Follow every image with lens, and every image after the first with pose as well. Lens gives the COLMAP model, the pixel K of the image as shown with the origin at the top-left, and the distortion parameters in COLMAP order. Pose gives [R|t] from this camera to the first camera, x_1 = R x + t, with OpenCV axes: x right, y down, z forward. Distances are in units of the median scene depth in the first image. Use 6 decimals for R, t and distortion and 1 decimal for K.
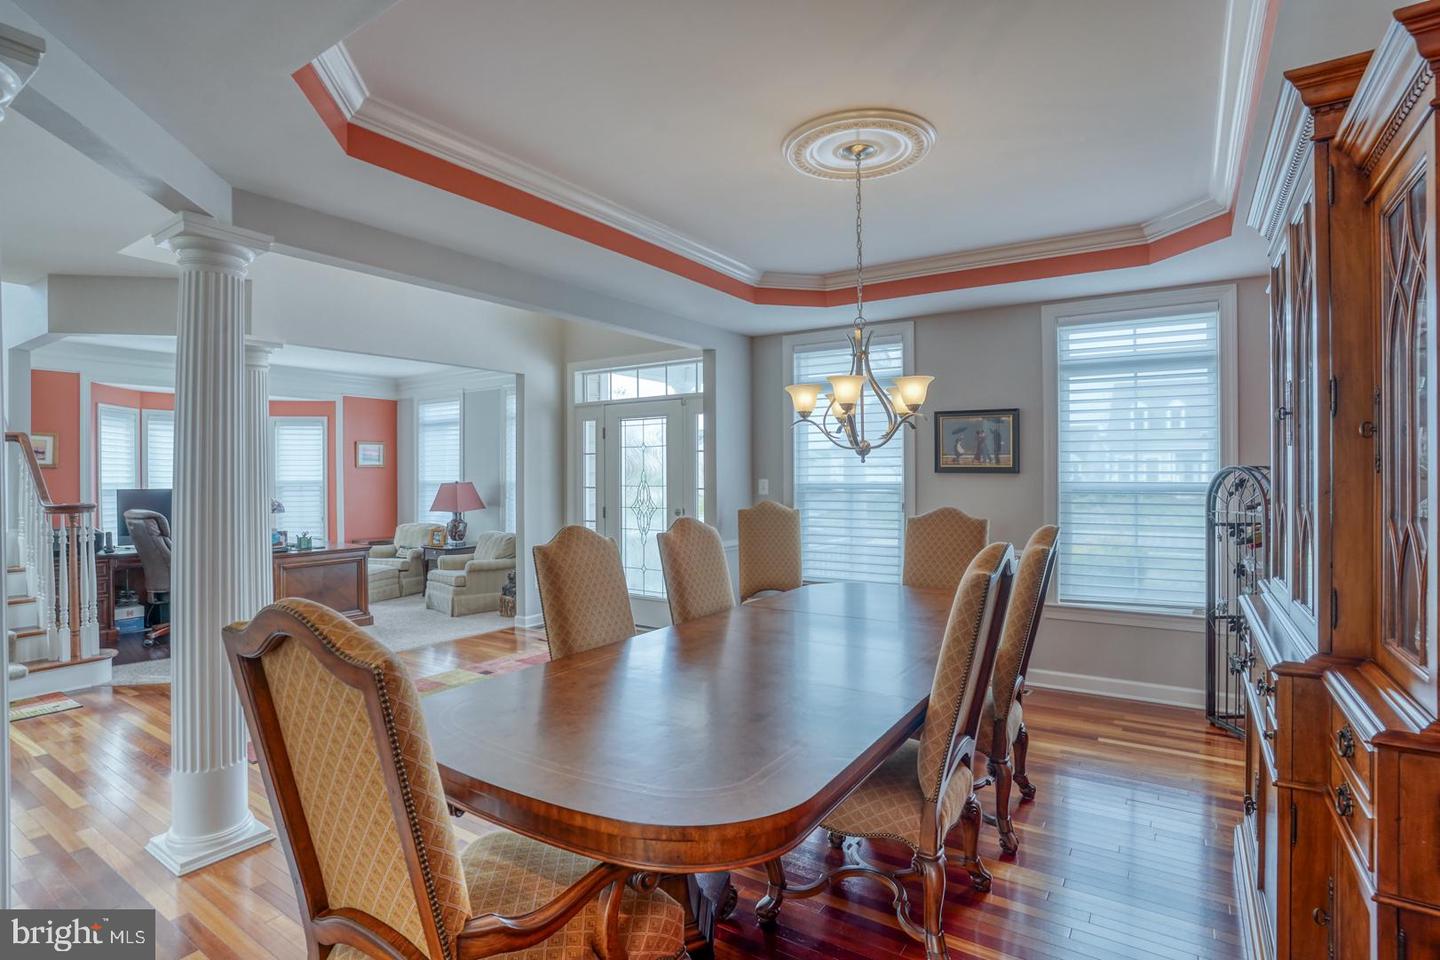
lens RADIAL K [[722.9, 0, 716.7], [0, 722.9, 474.4], [0, 0, 1]] dist [-0.085043, 0.043723]
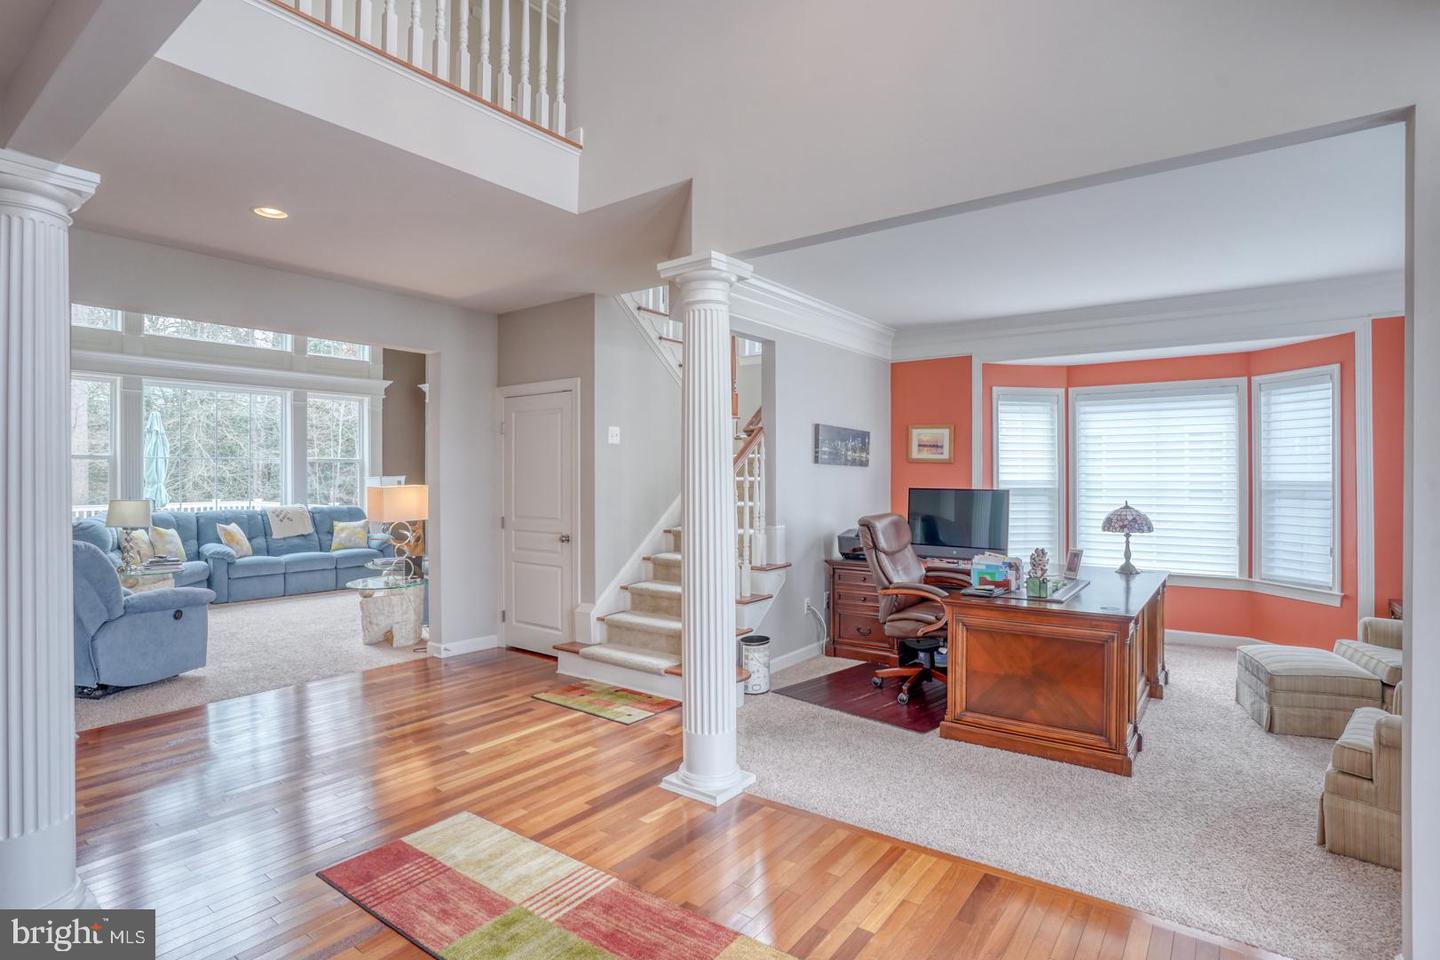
lens RADIAL K [[722.9, 0, 716.7], [0, 722.9, 474.4], [0, 0, 1]] dist [-0.085043, 0.043723]
pose [[-0.063846, 0.003914, -0.997952, 0.012301], [-0.000220, 0.999992, 0.003936, 0.001716], [0.997960, 0.000470, -0.063844, 0.594171]]
